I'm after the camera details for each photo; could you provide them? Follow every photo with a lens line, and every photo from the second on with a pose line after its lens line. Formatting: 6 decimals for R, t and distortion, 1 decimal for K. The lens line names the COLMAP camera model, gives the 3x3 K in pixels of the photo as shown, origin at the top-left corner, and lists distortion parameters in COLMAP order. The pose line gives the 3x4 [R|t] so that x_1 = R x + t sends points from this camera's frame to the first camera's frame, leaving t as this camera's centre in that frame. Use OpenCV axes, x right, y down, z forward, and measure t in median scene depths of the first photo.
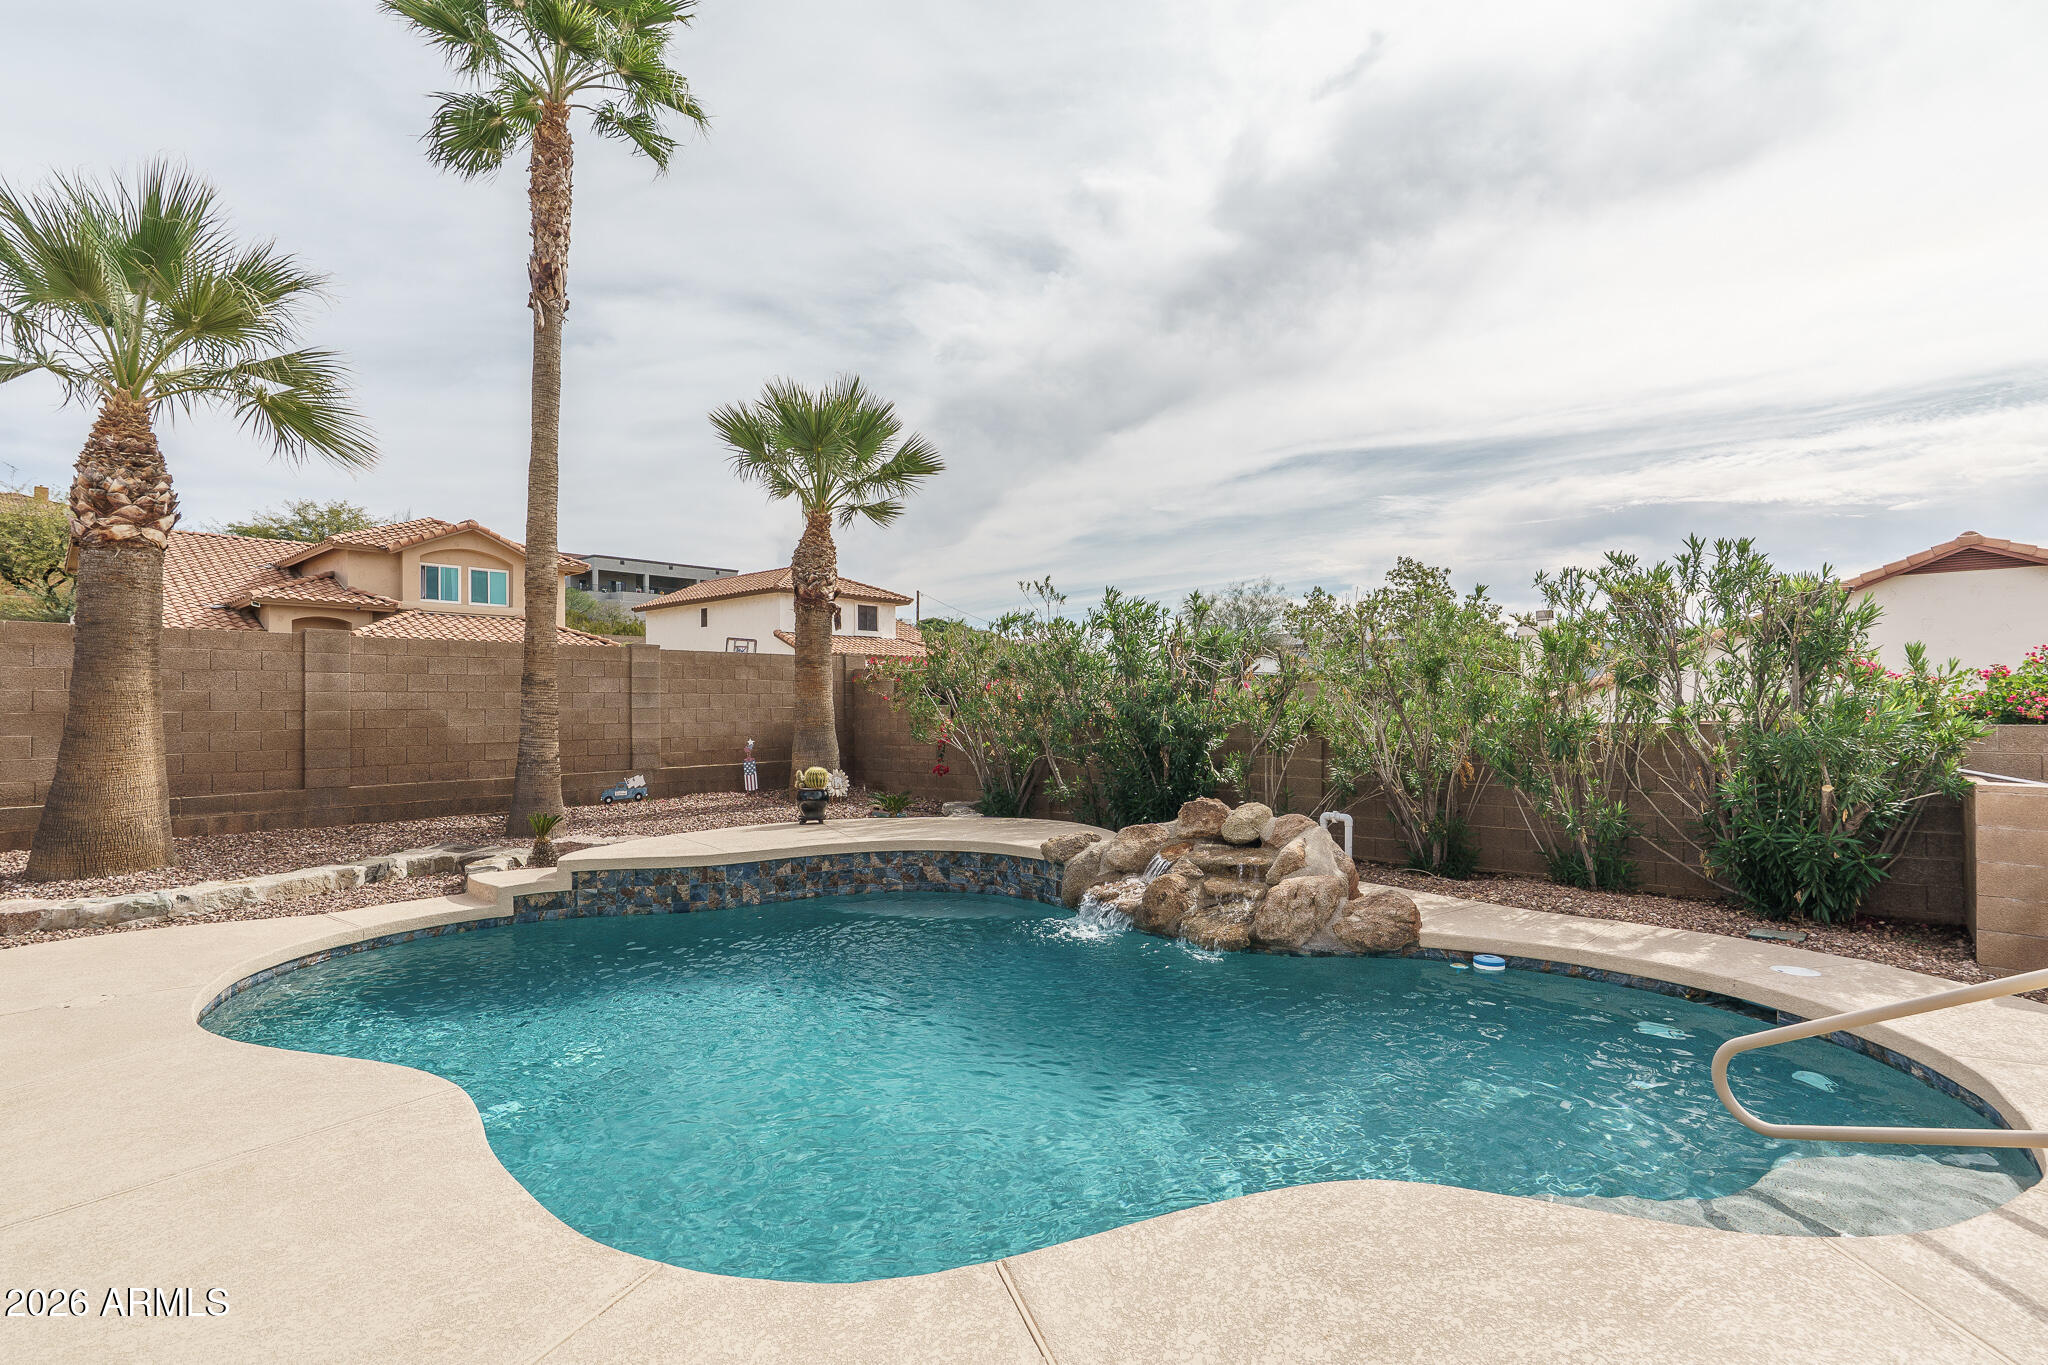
lens RADIAL K [[967.0, 0, 1014.6], [0, 967.0, 688.5], [0, 0, 1]] dist [-0.000087, 0.001245]
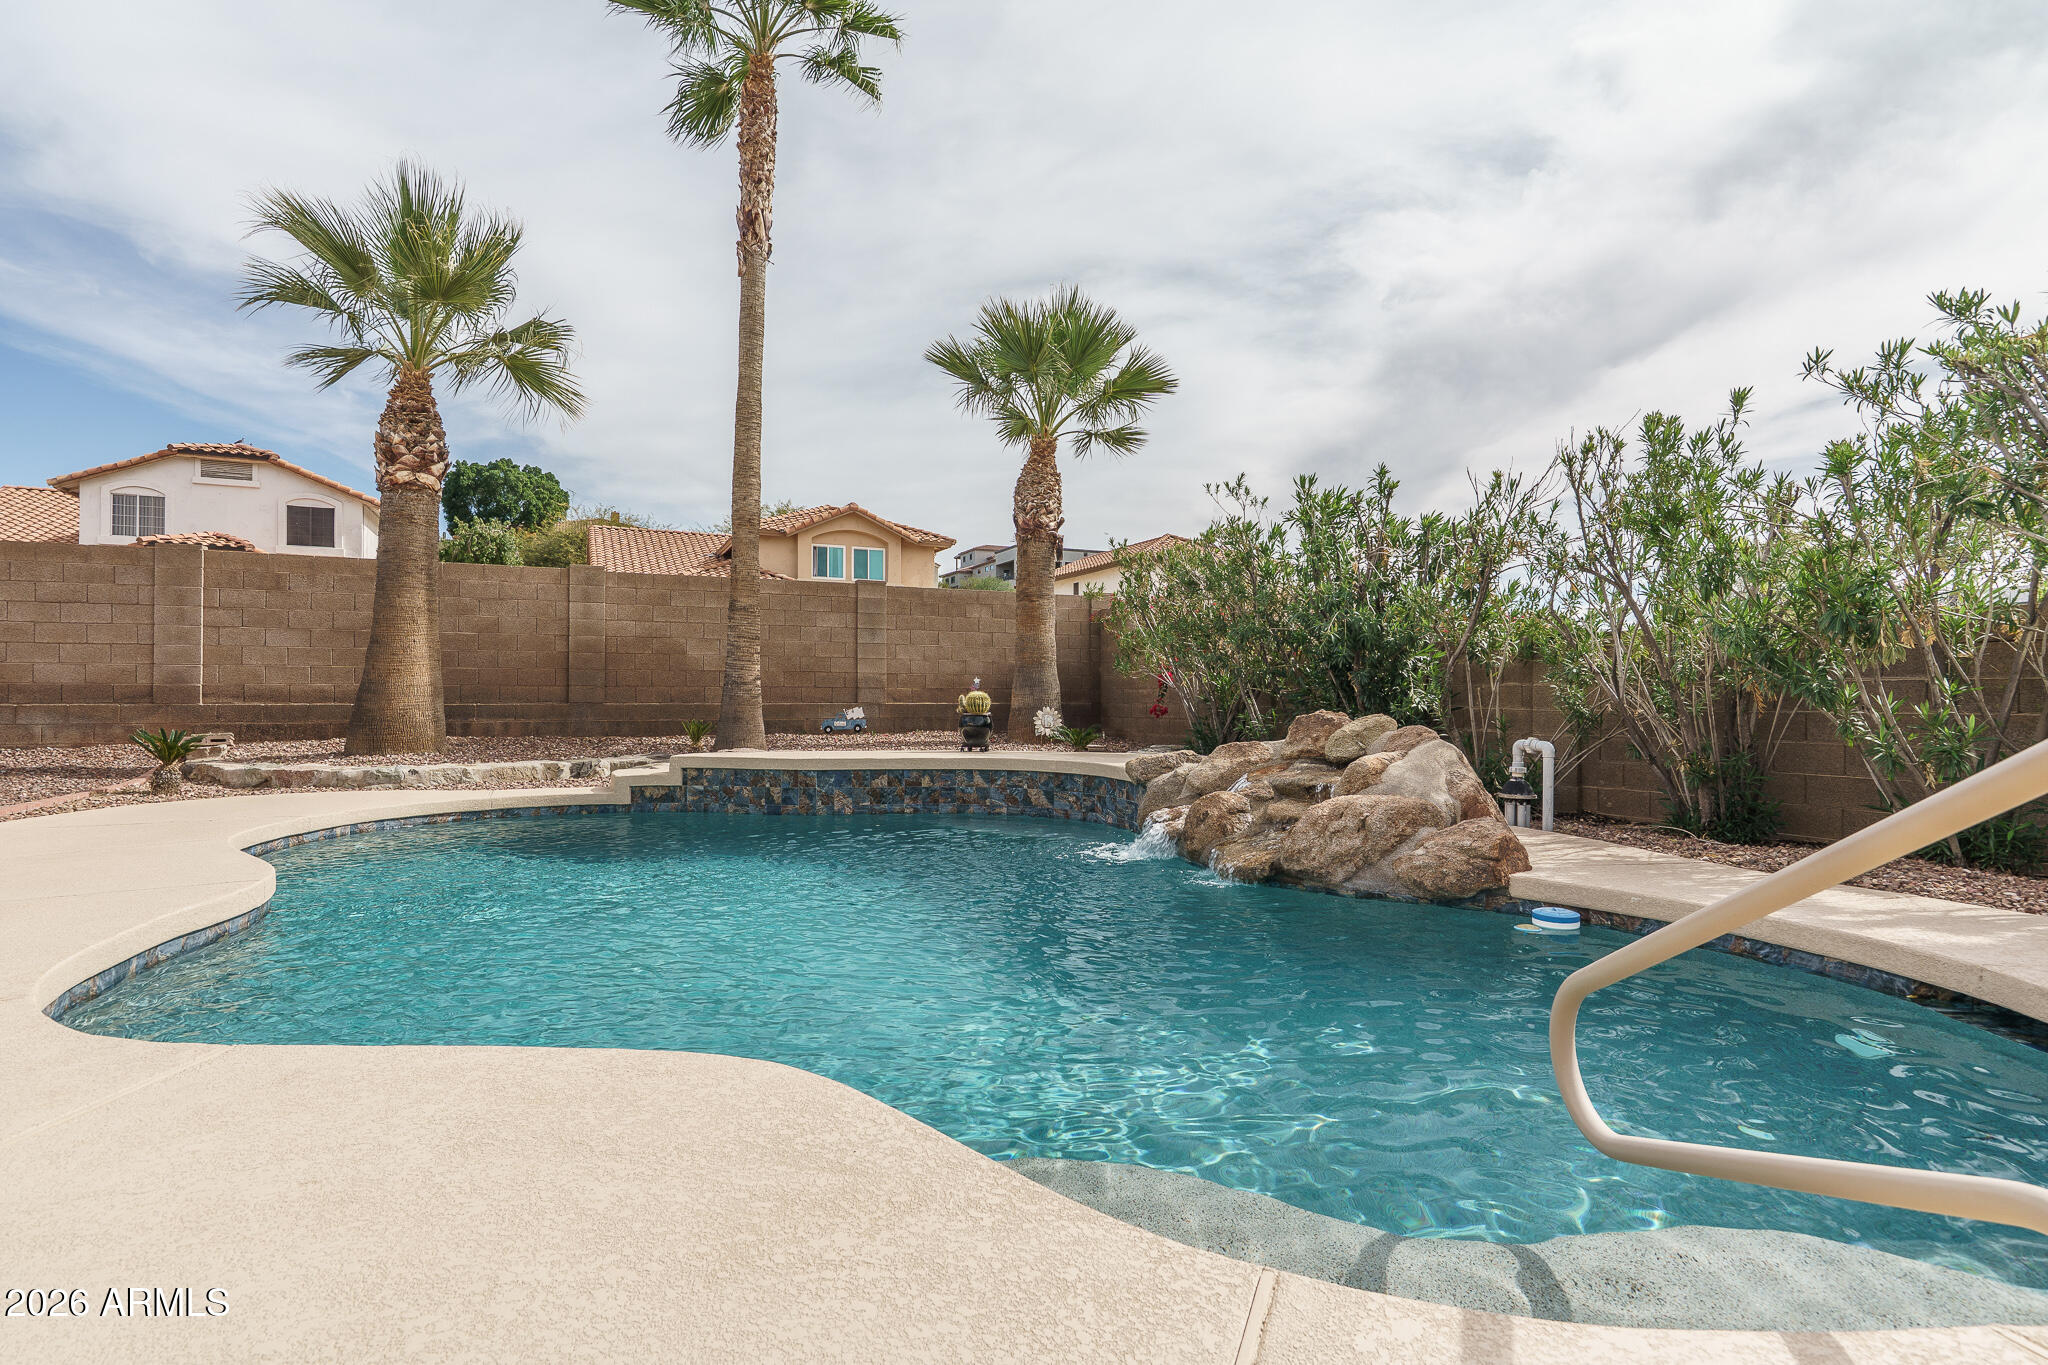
lens RADIAL K [[1005.7, 0, 1019.8], [0, 1005.7, 687.4], [0, 0, 1]] dist [-0.000087, 0.000705]
pose [[0.909709, 0.007093, -0.415186, 0.256836], [-0.003867, 0.999955, 0.008611, 0.073167], [0.415228, -0.006228, 0.909696, 0.131188]]
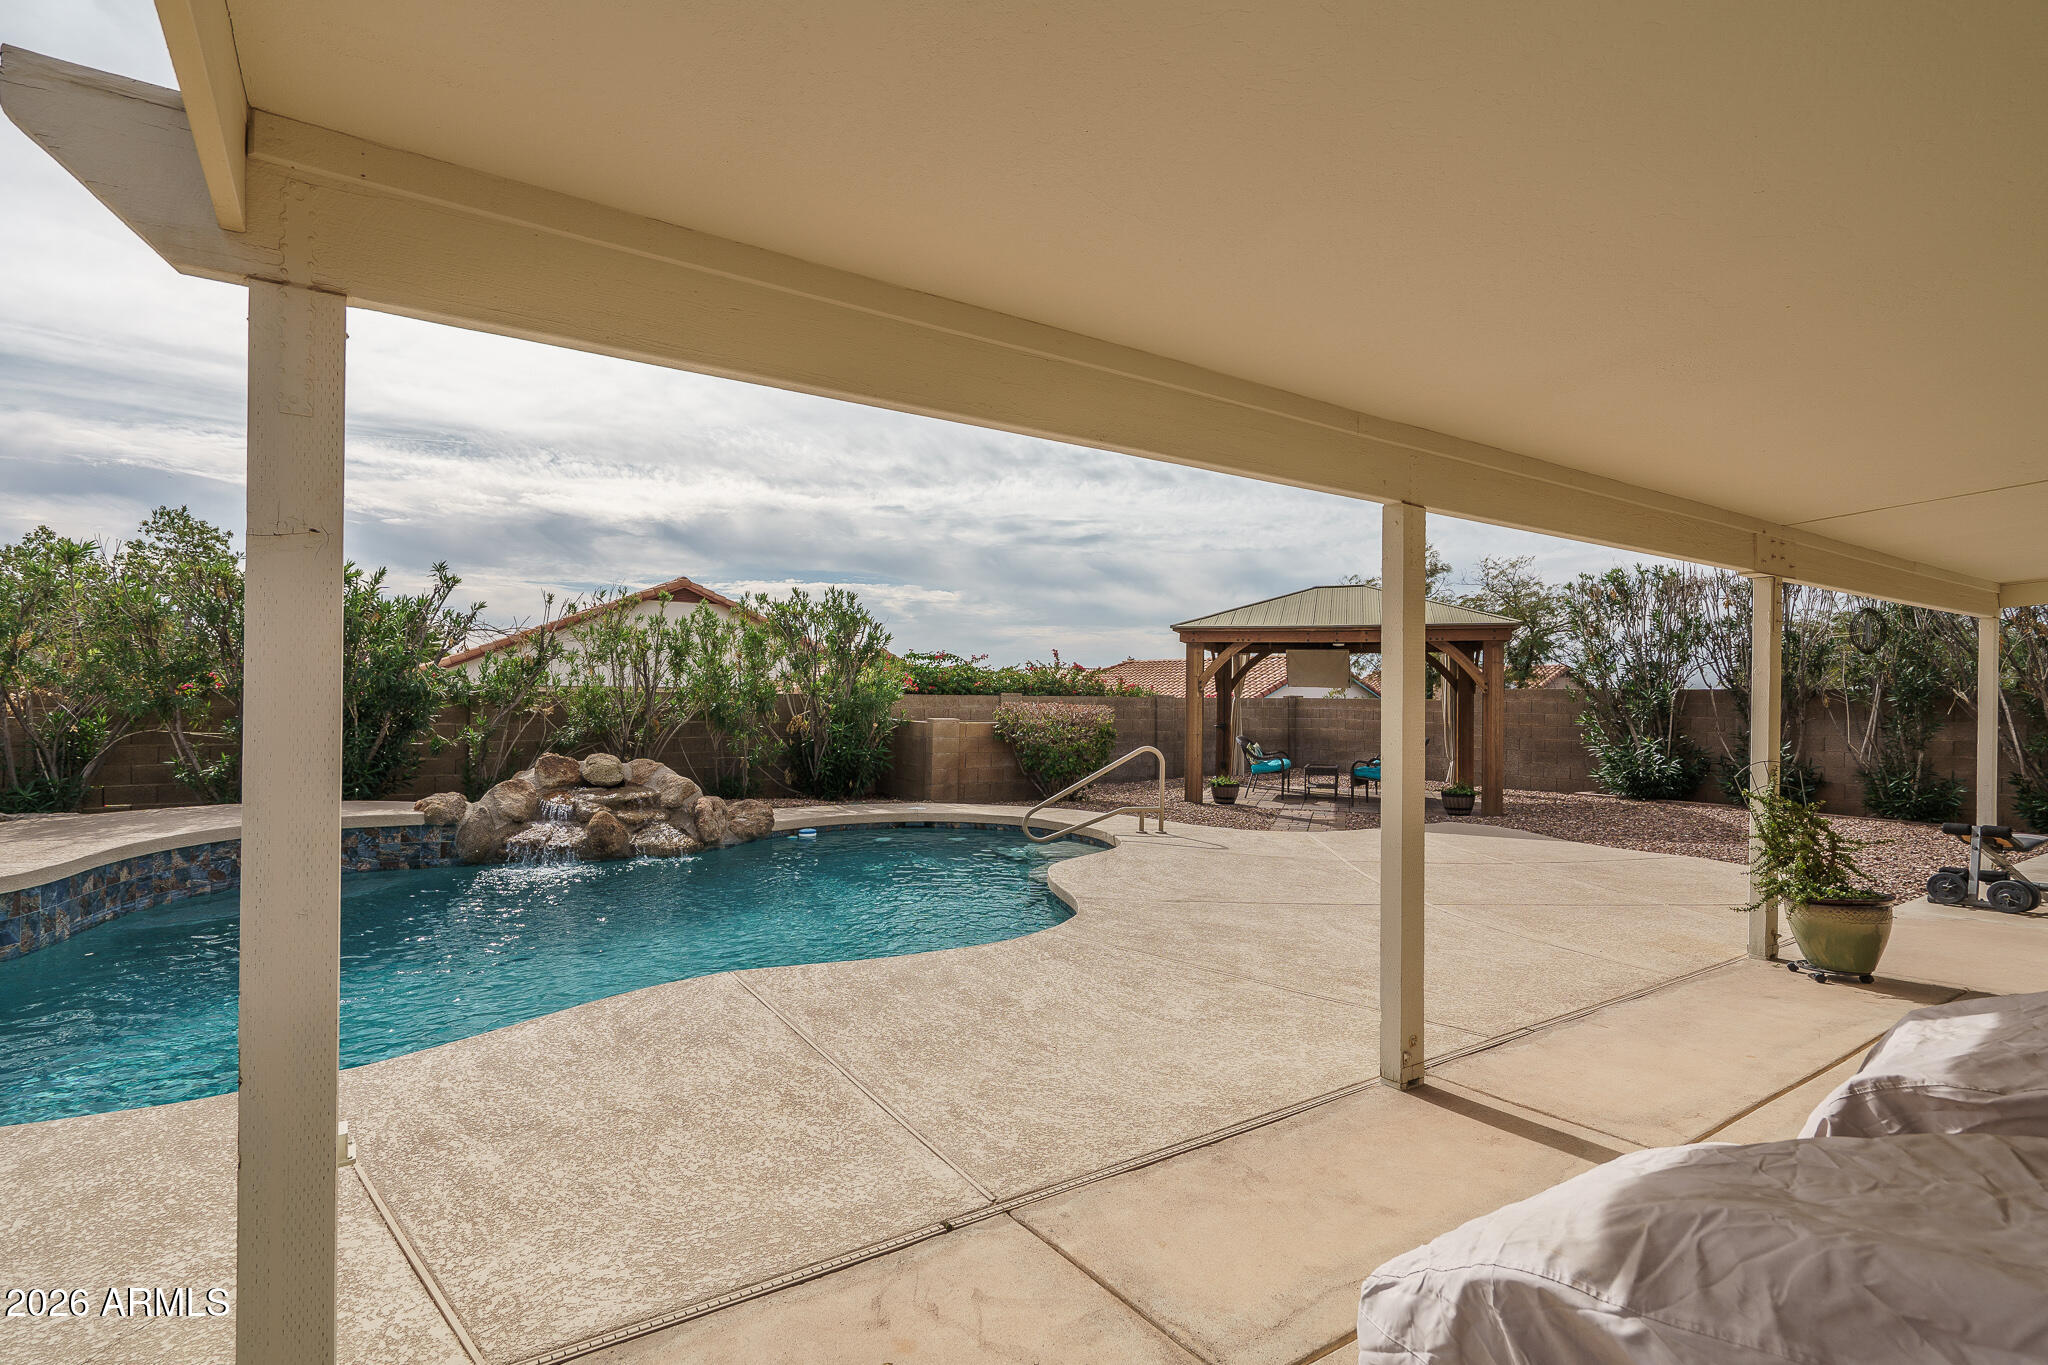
lens RADIAL K [[966.5, 0, 1018.6], [0, 966.5, 688.3], [0, 0, 1]] dist [-0.003128, 0.000274]
pose [[0.254827, 0.017572, 0.966827, -0.641744], [-0.028362, 0.999541, -0.010691, 0.027112], [-0.966571, -0.024697, 0.255209, 0.141572]]
